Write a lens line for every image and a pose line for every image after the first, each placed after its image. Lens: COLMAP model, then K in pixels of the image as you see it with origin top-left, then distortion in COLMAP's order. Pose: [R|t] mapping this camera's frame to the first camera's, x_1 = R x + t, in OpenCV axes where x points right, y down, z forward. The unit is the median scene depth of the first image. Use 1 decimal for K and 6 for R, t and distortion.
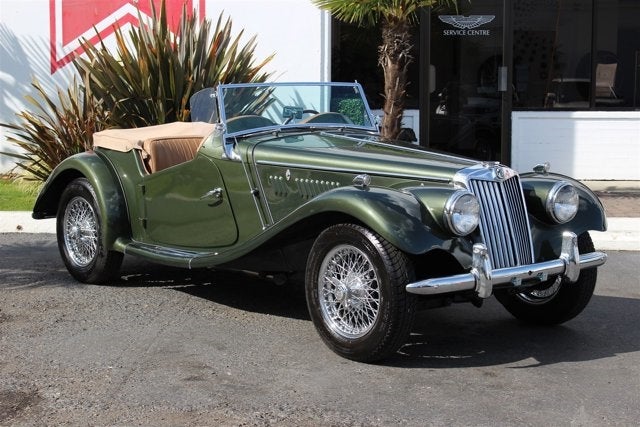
lens RADIAL K [[1188.3, 0, 320.0], [0, 1188.3, 213.5], [0, 0, 1]] dist [0.002009, 0.002287]
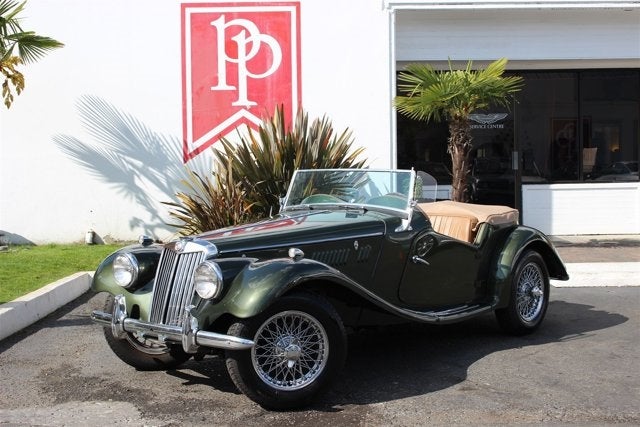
lens RADIAL K [[923.4, 0, 320.0], [0, 923.4, 213.5], [0, 0, 1]] dist [-0.038386, -0.036974]
pose [[0.997887, -0.022529, 0.060940, -0.157937], [0.025955, 0.998093, -0.056014, -0.002220], [-0.059561, 0.057477, 0.996569, -0.017663]]
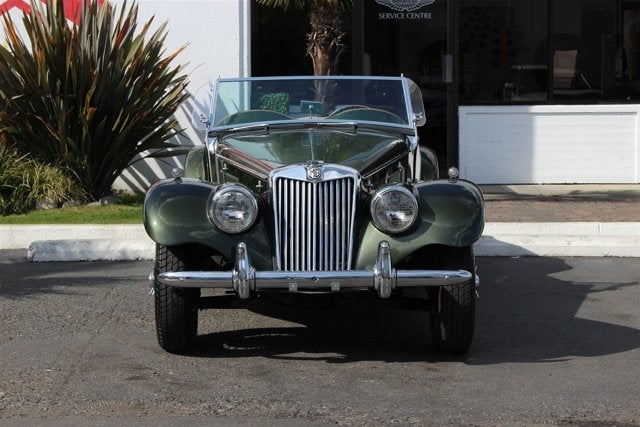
lens RADIAL K [[1535.1, 0, 320.0], [0, 1535.1, 213.5], [0, 0, 1]] dist [0.069366, -0.073964]
pose [[0.997845, -0.013906, 0.064121, -0.015894], [0.014986, 0.999753, -0.016393, 0.011912], [-0.063877, 0.017319, 0.997808, -0.140277]]
